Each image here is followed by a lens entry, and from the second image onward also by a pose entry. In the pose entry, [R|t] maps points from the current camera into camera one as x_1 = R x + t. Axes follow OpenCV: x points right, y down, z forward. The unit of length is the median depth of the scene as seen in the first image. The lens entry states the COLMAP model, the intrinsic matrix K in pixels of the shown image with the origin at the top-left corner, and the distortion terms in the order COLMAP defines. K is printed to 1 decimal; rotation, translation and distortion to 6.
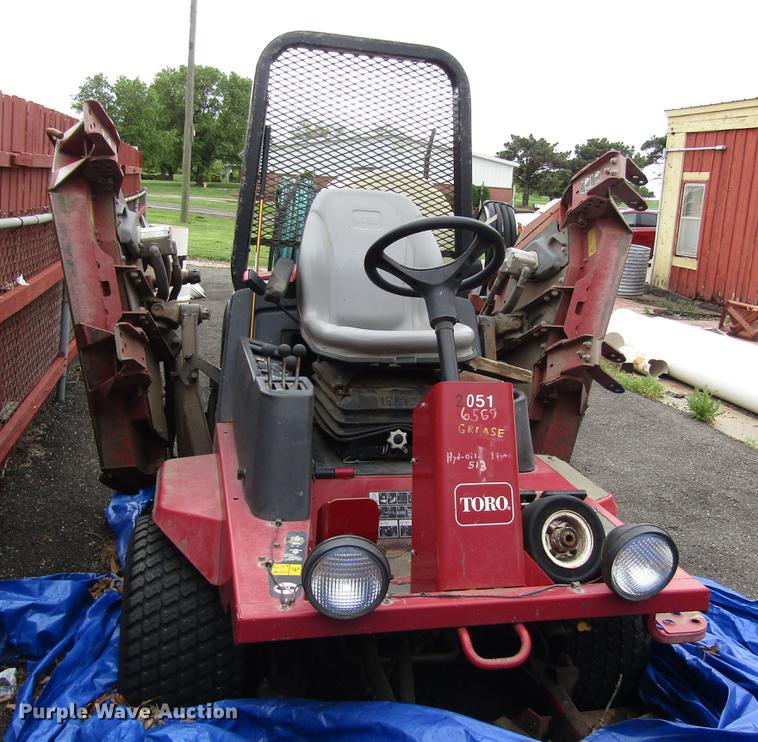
lens RADIAL K [[781.1, 0, 393.6], [0, 781.1, 335.5], [0, 0, 1]] dist [-0.009866, -0.030965]
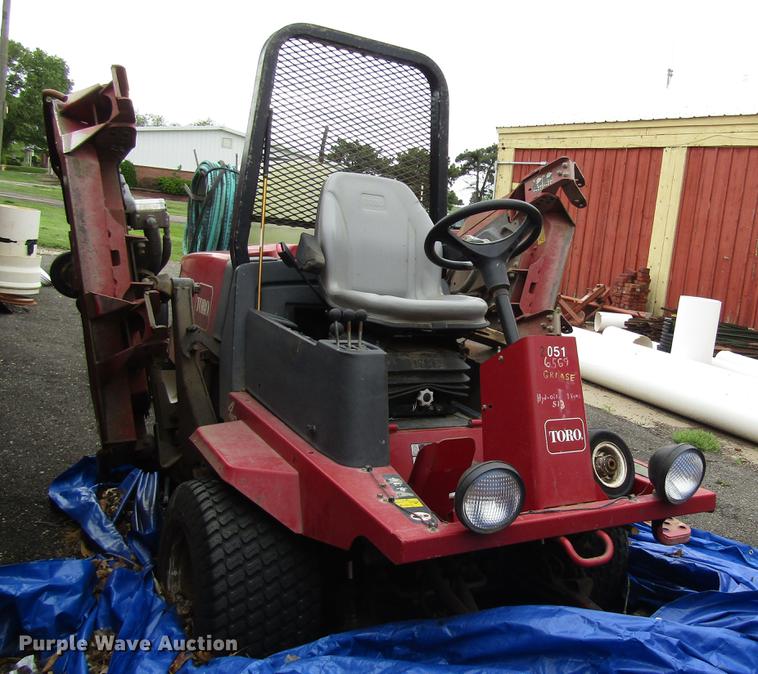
lens RADIAL K [[742.3, 0, 481.4], [0, 742.3, 312.6], [0, 0, 1]] dist [-0.018489, -0.006935]
pose [[0.942804, 0.003661, 0.333327, -0.243107], [0.003936, 0.999748, -0.022112, 0.030818], [-0.333323, 0.022159, 0.942552, -0.028983]]
